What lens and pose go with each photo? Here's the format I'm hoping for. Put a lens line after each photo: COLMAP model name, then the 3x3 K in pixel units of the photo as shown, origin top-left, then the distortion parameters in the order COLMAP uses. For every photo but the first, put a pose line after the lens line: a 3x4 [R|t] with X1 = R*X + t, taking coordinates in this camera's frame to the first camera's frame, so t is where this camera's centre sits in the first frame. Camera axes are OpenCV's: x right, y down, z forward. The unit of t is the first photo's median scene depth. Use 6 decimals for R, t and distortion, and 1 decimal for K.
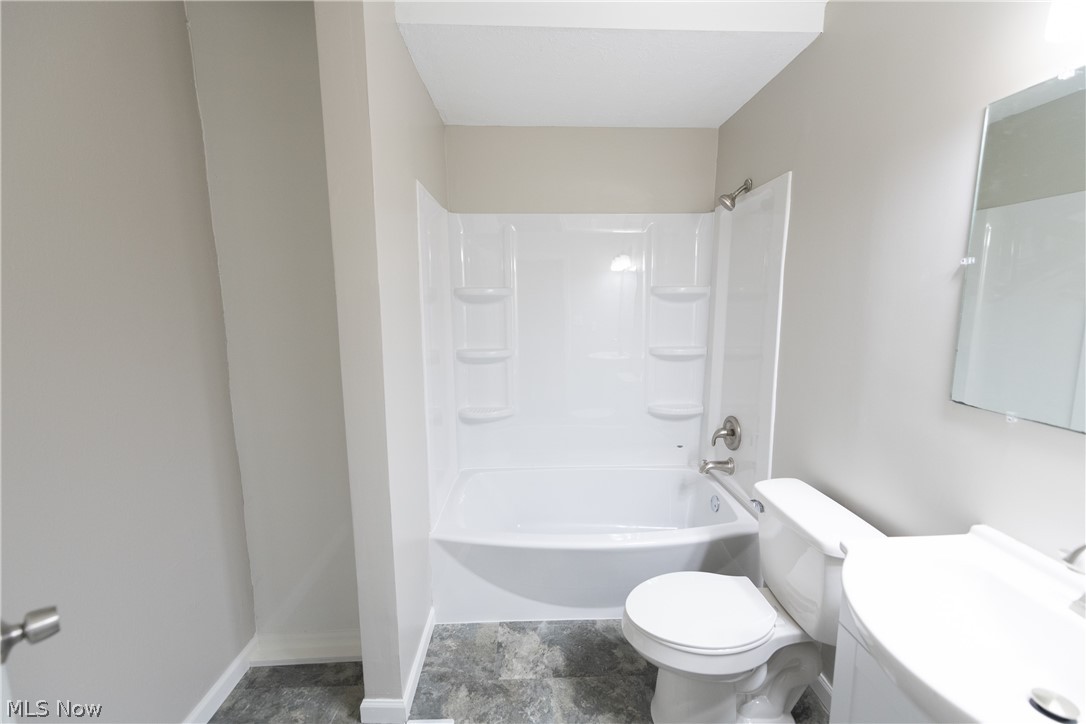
lens RADIAL K [[437.7, 0, 549.2], [0, 437.7, 360.8], [0, 0, 1]] dist [0.021458, -0.007496]
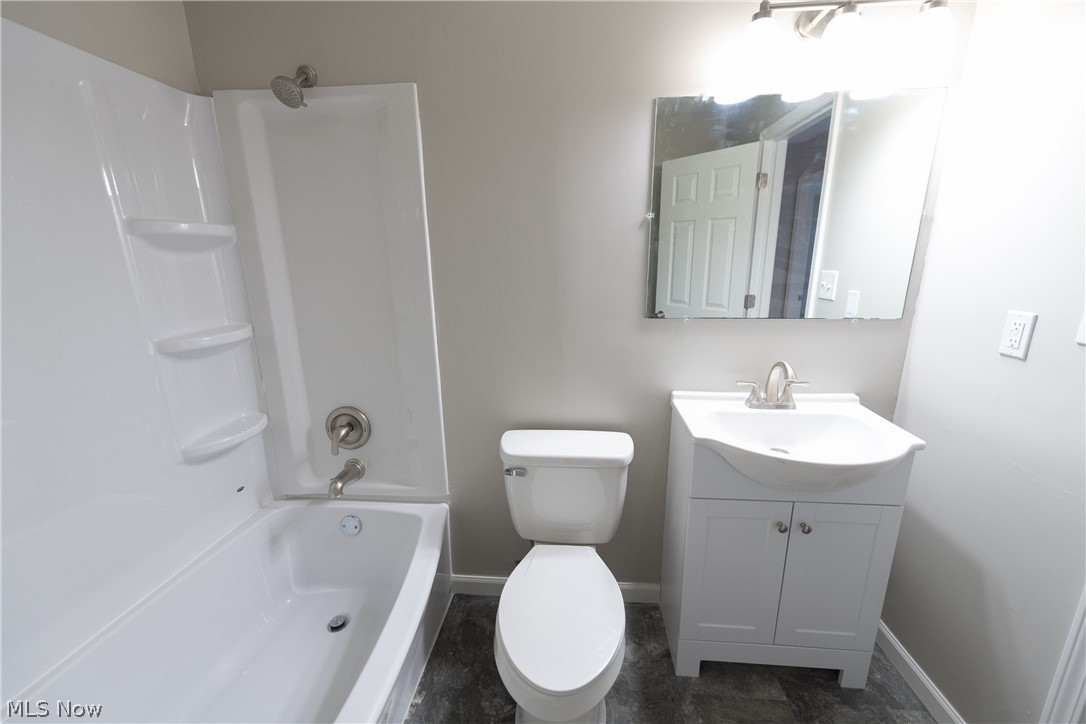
lens RADIAL K [[424.3, 0, 543.0], [0, 424.3, 362.0], [0, 0, 1]] dist [0.011573, -0.000141]
pose [[0.123172, -0.225850, 0.966344, -0.209501], [0.147418, 0.967119, 0.207241, -0.045046], [-0.981375, 0.116930, 0.152416, 0.503187]]
